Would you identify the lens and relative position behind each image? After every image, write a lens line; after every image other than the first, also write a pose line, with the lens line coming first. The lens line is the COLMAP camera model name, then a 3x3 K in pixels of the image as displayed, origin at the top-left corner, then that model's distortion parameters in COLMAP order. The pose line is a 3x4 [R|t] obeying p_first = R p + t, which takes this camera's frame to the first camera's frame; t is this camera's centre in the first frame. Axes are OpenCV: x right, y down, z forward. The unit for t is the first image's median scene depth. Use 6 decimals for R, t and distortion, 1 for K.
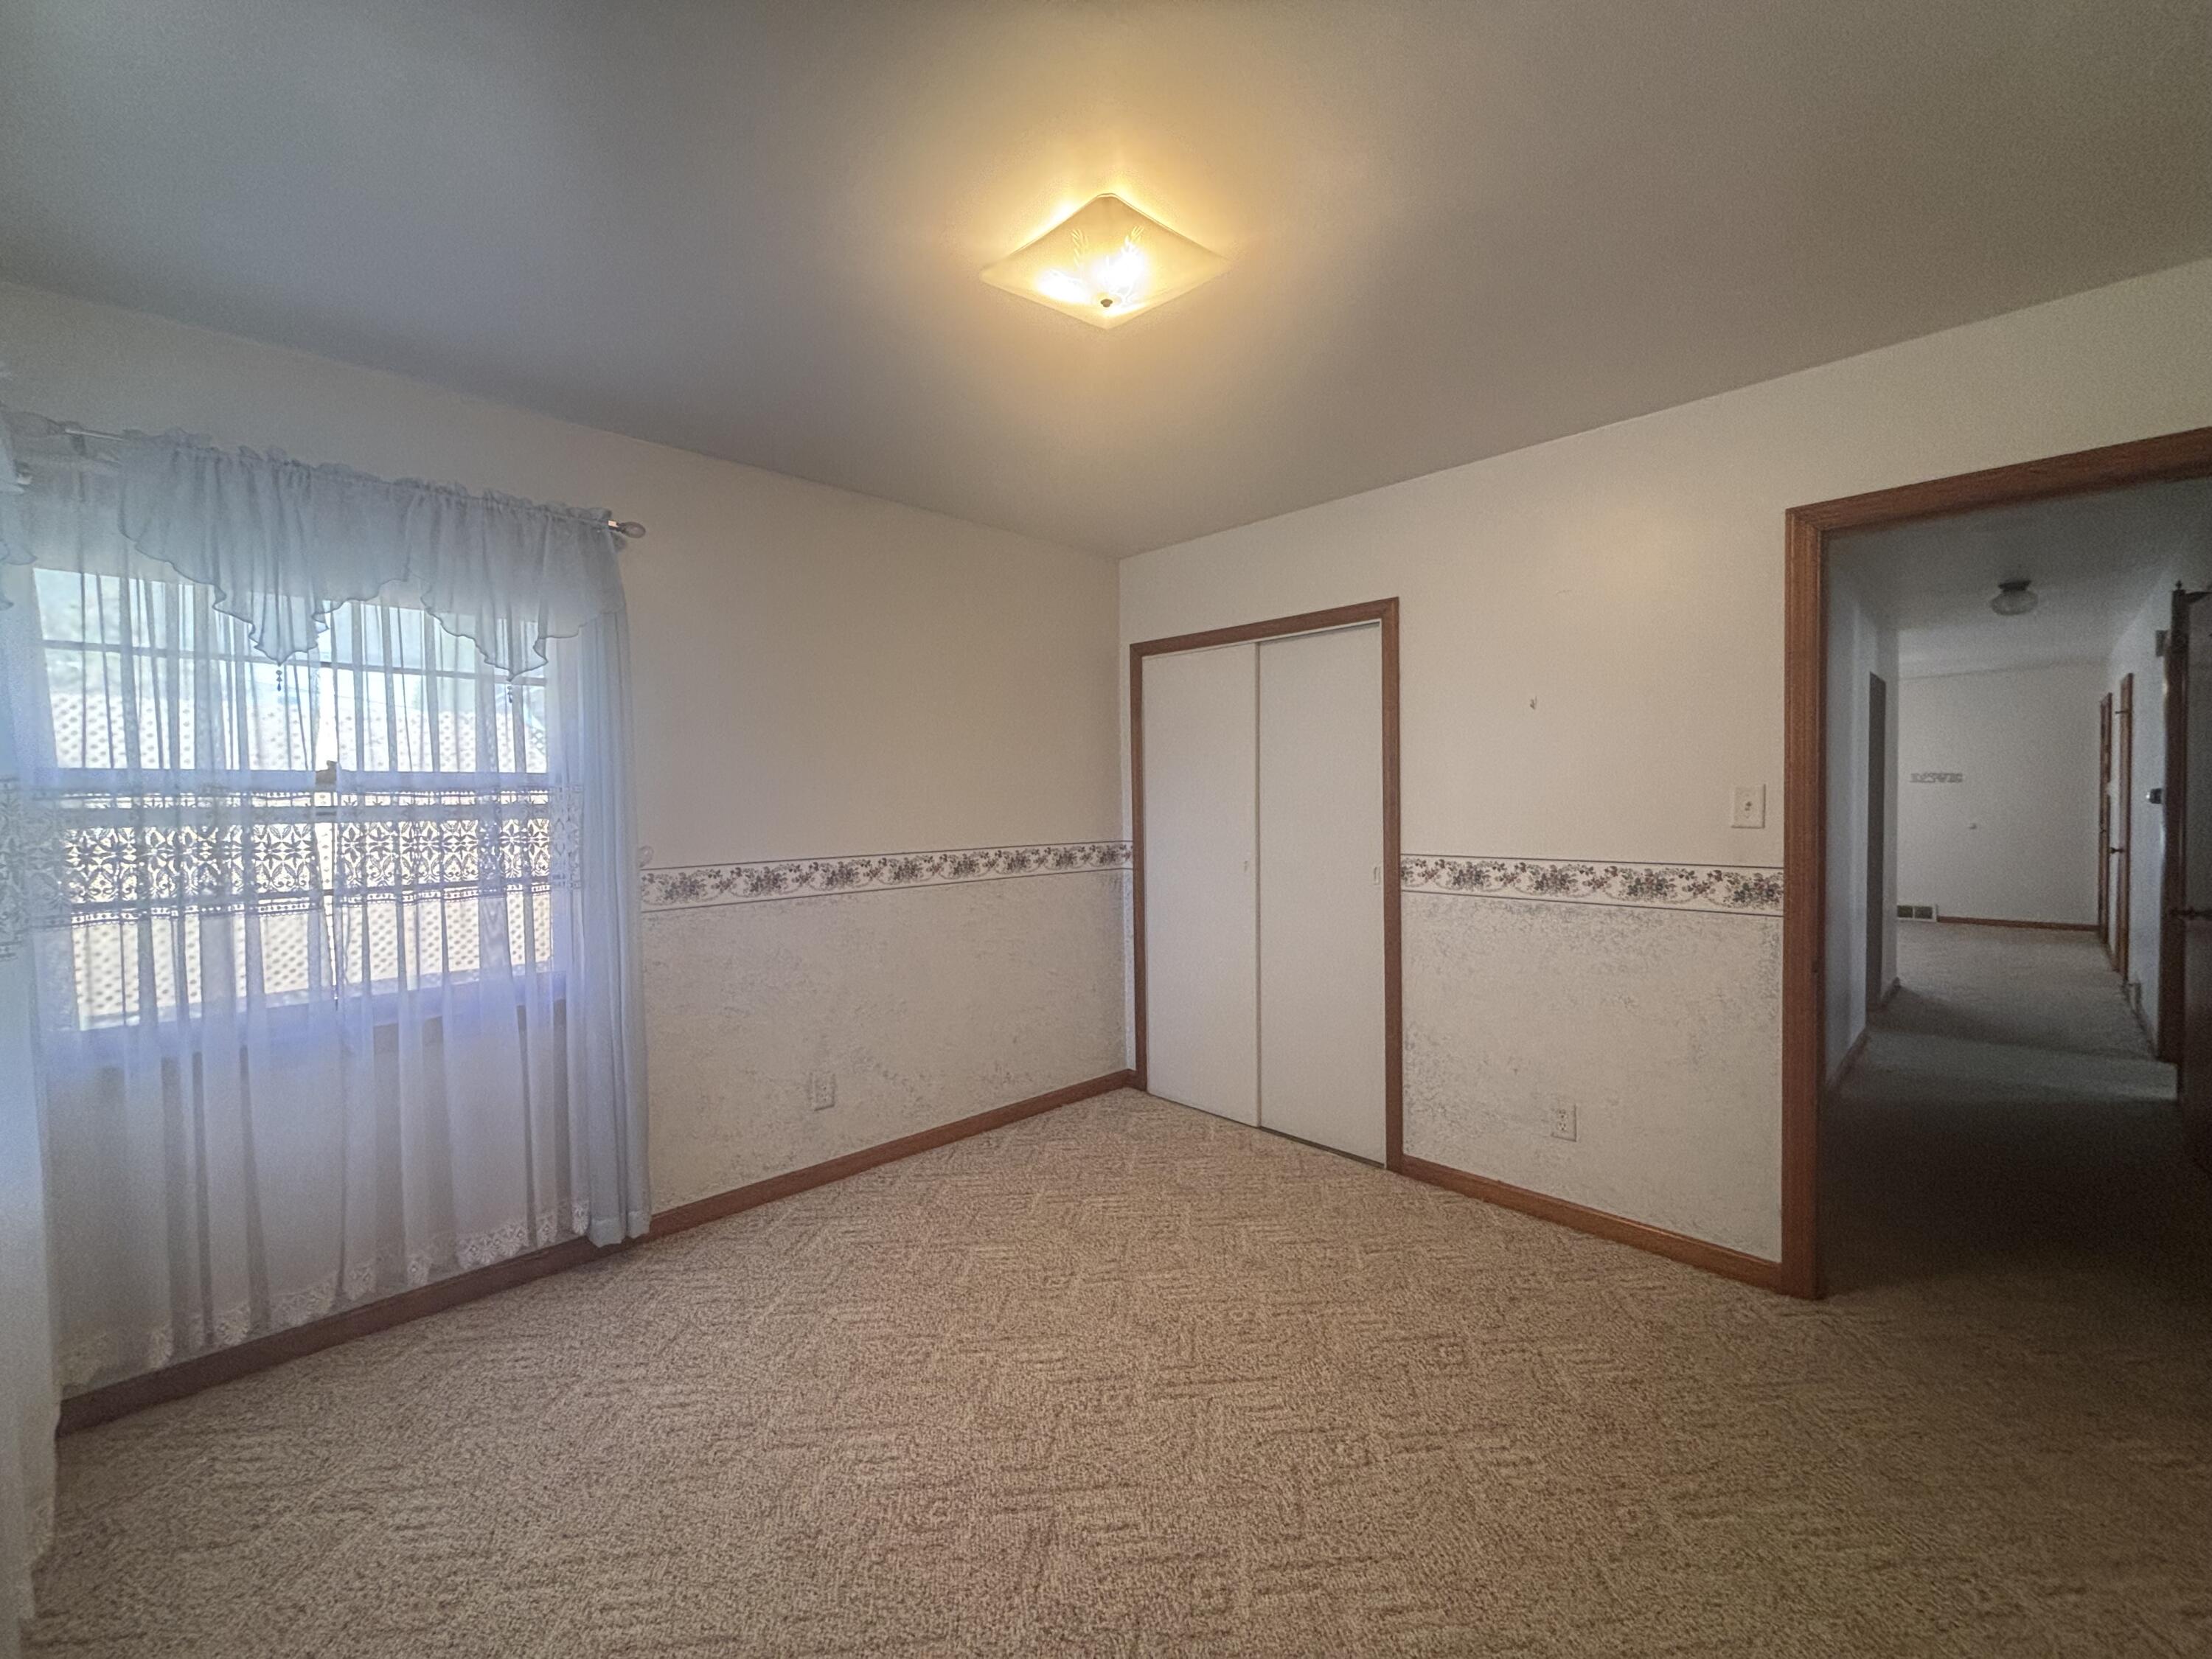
lens RADIAL K [[895.4, 0, 1107.4], [0, 895.4, 831.1], [0, 0, 1]] dist [0.000456, -0.000511]
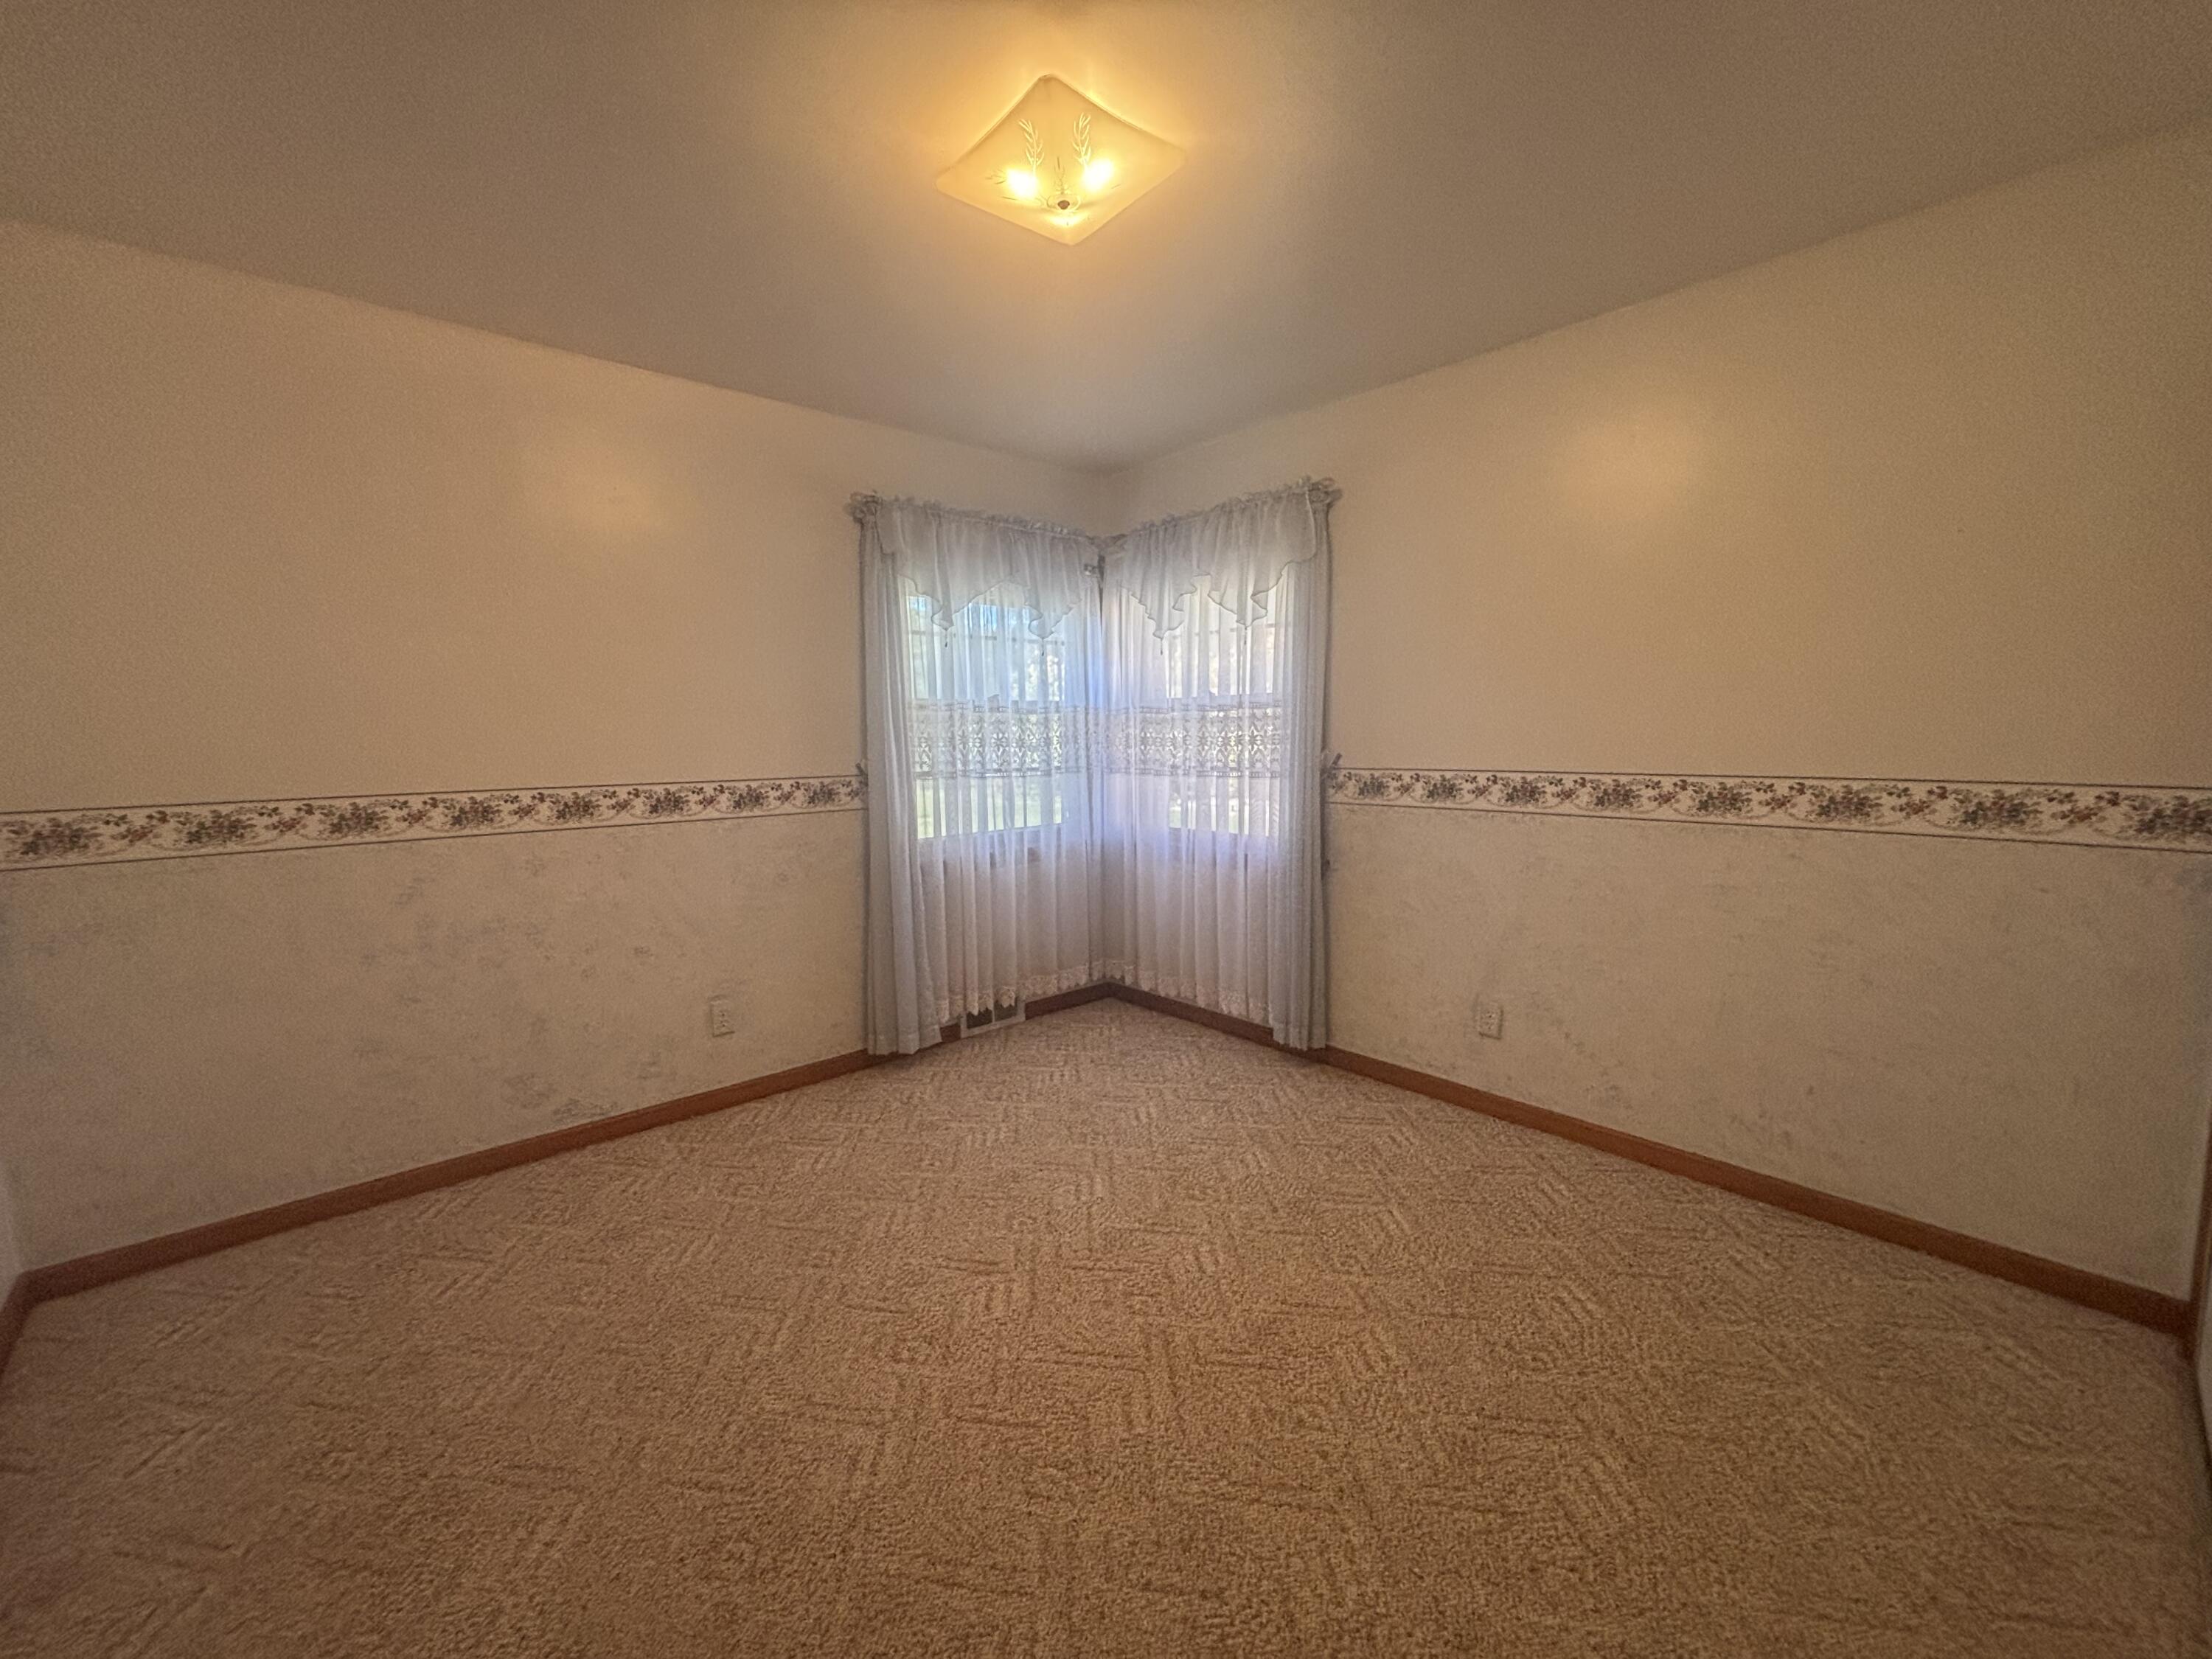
lens RADIAL K [[895.4, 0, 1107.2], [0, 895.4, 836.9], [0, 0, 1]] dist [0.000456, -0.000511]
pose [[-0.046579, 0.137740, -0.989373, 0.751898], [-0.011479, 0.990308, 0.138410, -0.031254], [0.998849, 0.017804, -0.044547, 0.787547]]
